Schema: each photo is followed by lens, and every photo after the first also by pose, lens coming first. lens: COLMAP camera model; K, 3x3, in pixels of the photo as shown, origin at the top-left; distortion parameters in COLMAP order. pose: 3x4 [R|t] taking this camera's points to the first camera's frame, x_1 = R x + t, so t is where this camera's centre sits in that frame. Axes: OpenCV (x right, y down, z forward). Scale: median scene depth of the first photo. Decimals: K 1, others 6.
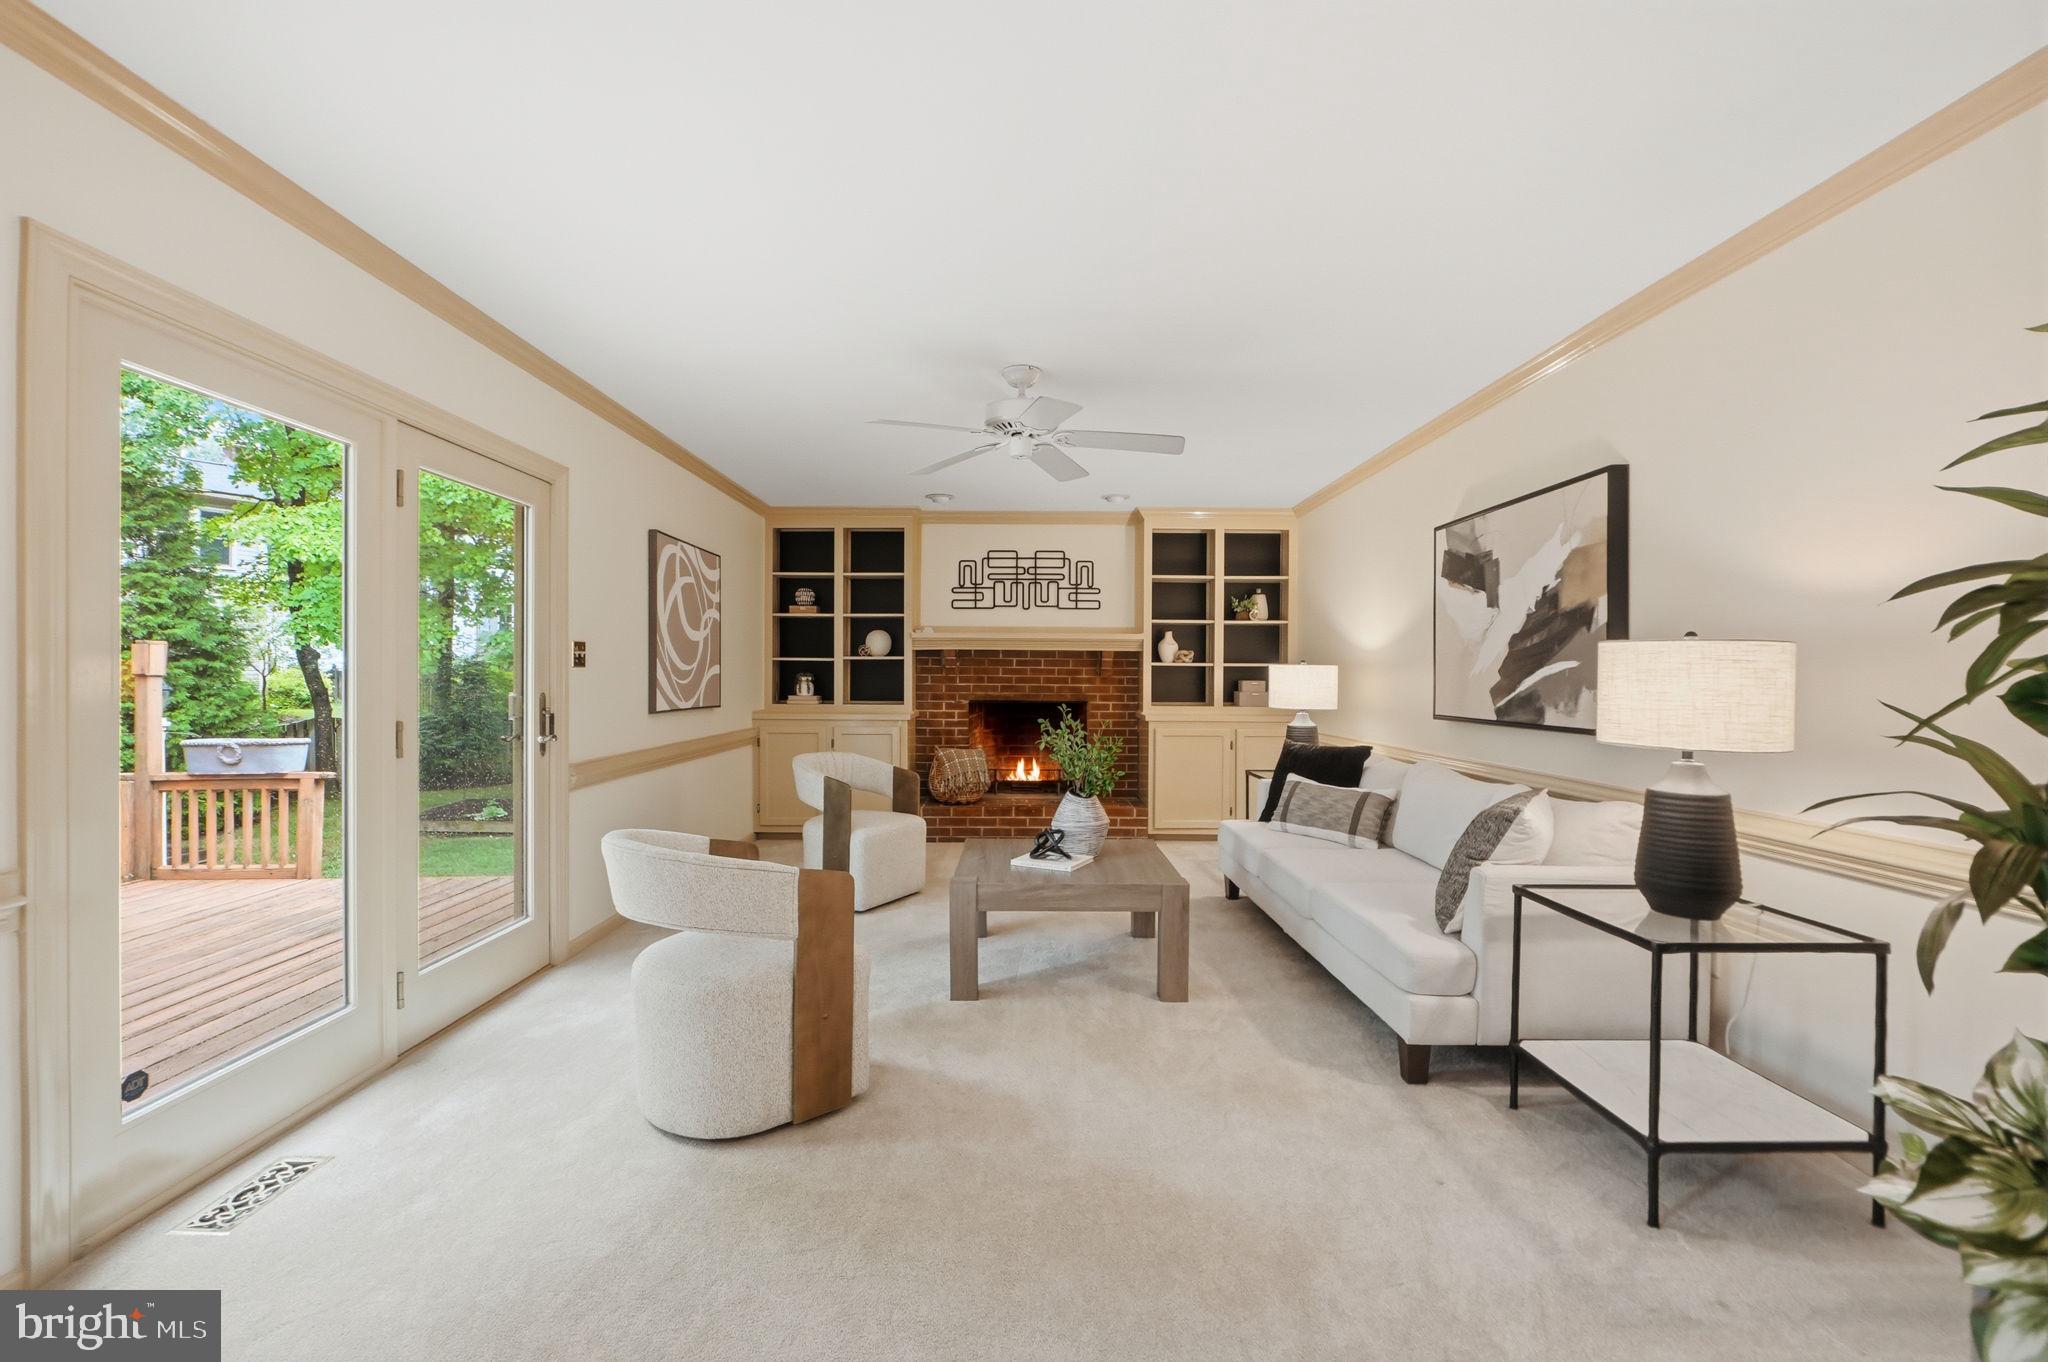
lens RADIAL K [[837.2, 0, 1017.3], [0, 837.2, 679.1], [0, 0, 1]] dist [-0.011946, 0.000528]
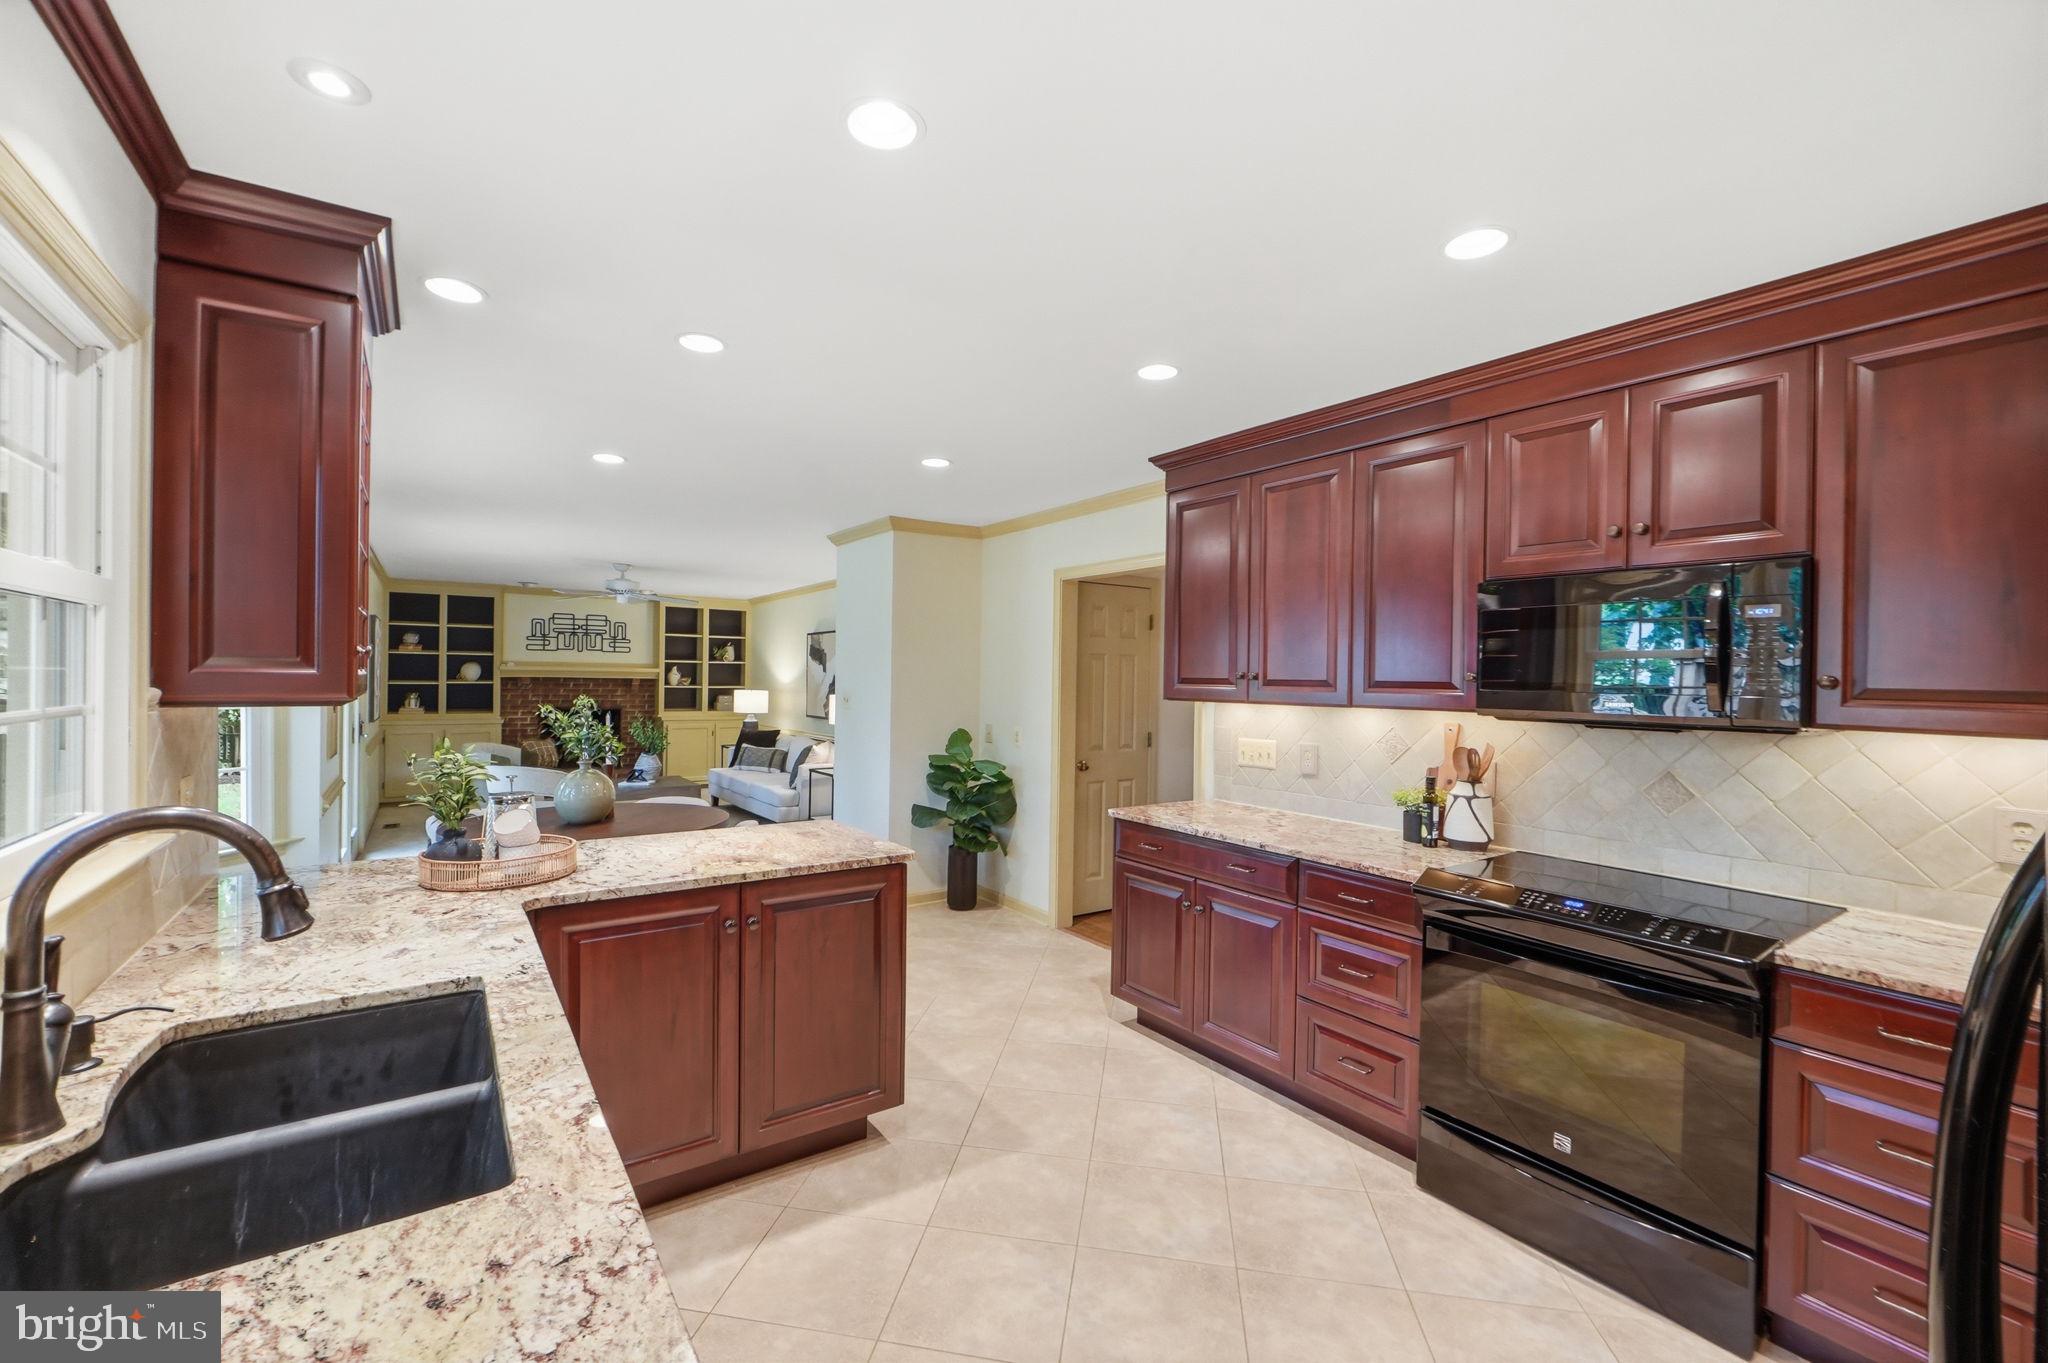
lens RADIAL K [[837.2, 0, 1001.7], [0, 837.2, 684.3], [0, 0, 1]] dist [-0.011946, 0.000528]
pose [[0.826351, 0.003206, 0.563146, -0.267580], [-0.008306, 0.999944, 0.006496, -0.046391], [-0.563094, -0.010045, 0.826332, -0.914639]]
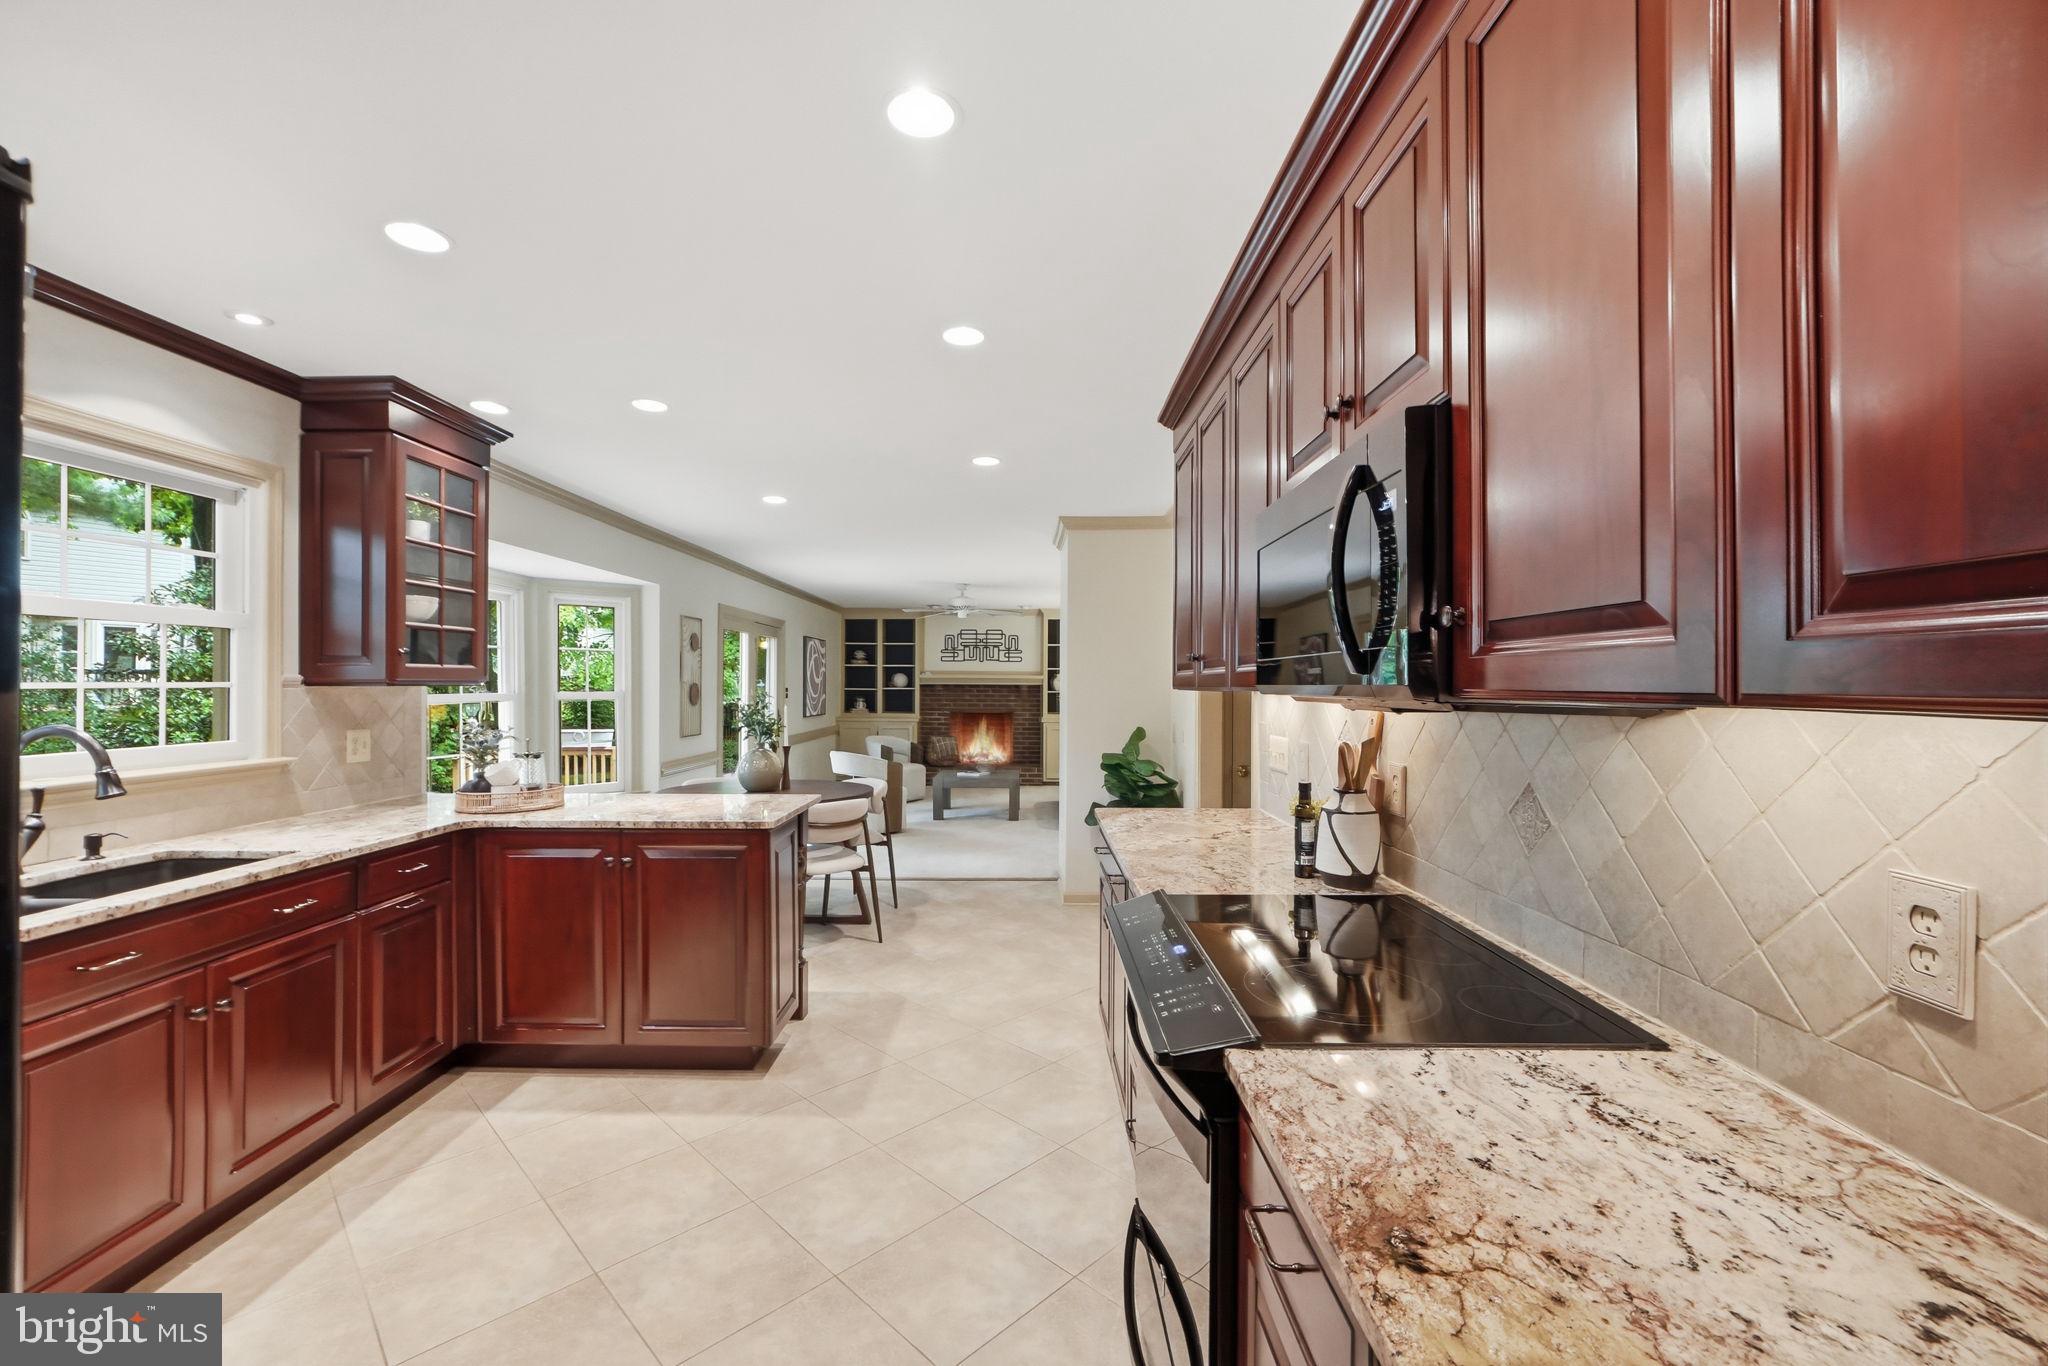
lens RADIAL K [[837.2, 0, 1028.9], [0, 837.2, 674.4], [0, 0, 1]] dist [-0.011946, 0.000528]
pose [[0.999971, 0.000093, 0.007660, 0.125408], [0.000034, 0.999863, -0.016578, -0.030741], [-0.007661, 0.016577, 0.999833, -1.029403]]
